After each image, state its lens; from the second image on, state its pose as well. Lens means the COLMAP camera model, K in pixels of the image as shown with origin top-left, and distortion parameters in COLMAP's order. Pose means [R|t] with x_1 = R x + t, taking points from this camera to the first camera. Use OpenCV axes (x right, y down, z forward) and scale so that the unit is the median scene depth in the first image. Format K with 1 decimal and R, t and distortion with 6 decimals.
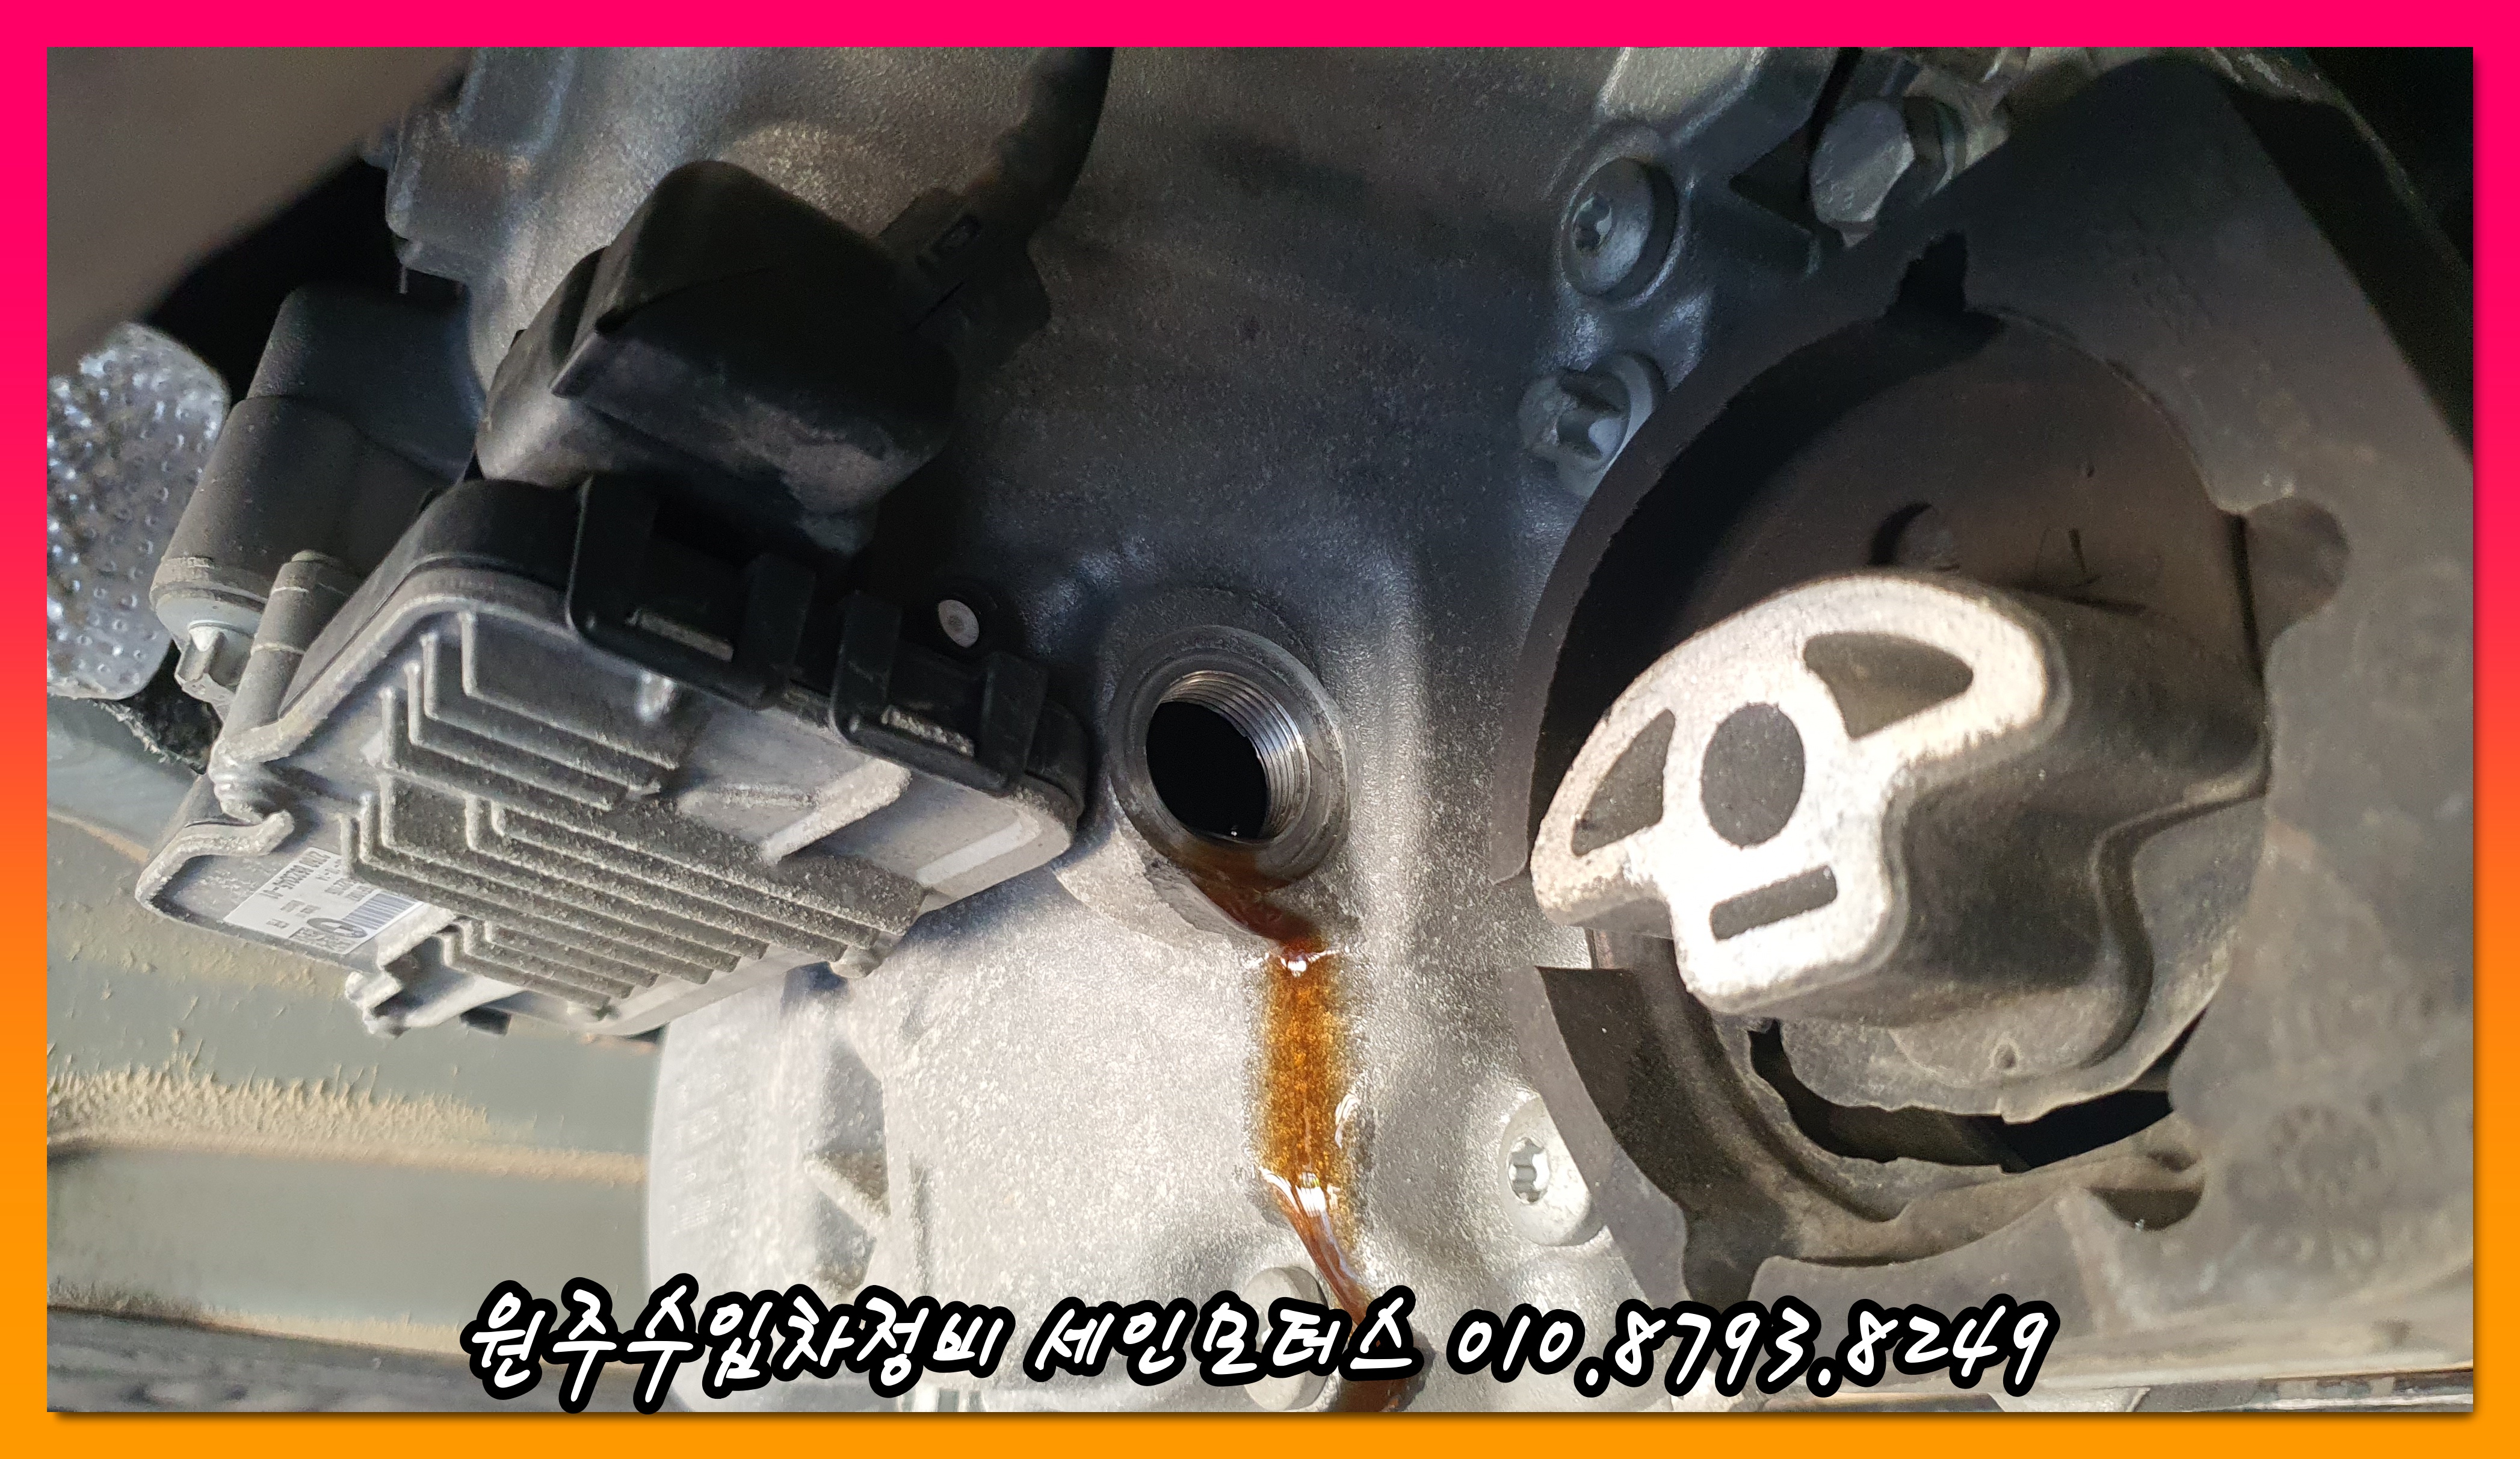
lens RADIAL K [[1963.6, 0, 1297.3], [0, 1963.6, 730.2], [0, 0, 1]] dist [0.000298, -0.083748]
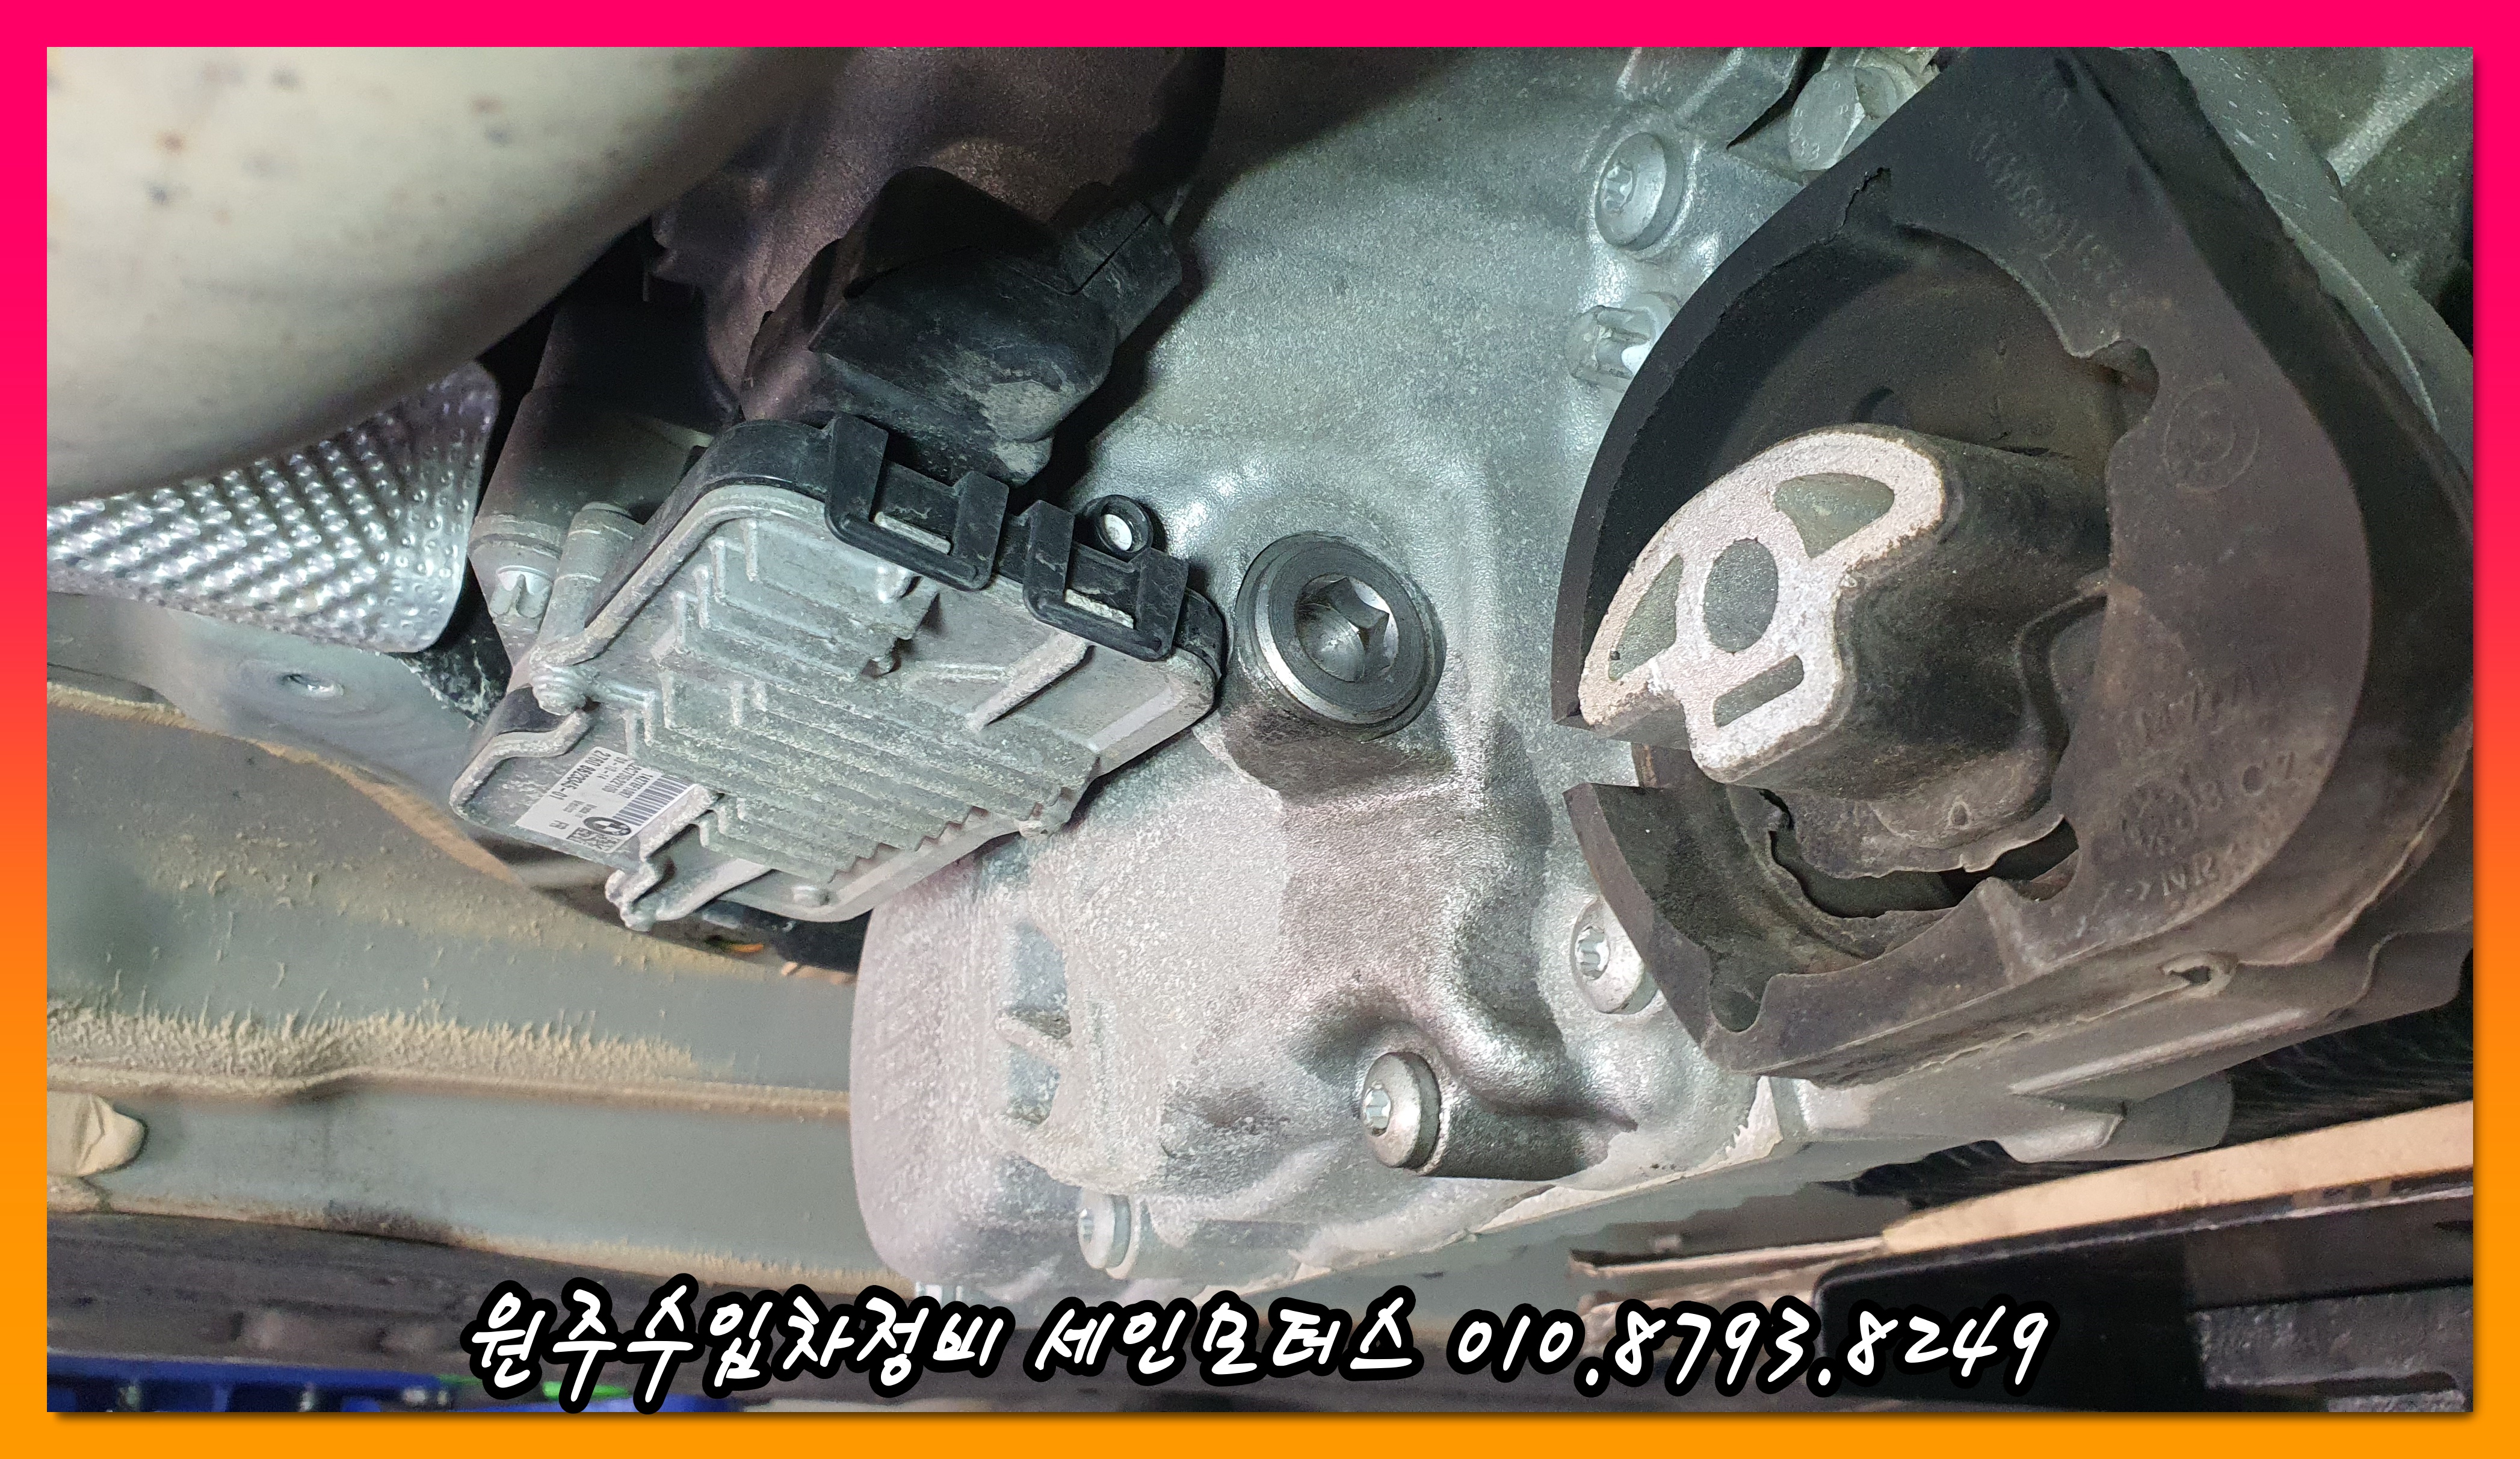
lens RADIAL K [[1976.0, 0, 1301.6], [0, 1976.0, 698.5], [0, 0, 1]] dist [0.116460, -0.492474]
pose [[0.997320, -0.039934, -0.061303, 0.019643], [0.037963, 0.998734, -0.032989, 0.106501], [0.062543, 0.030573, 0.997574, -0.272479]]
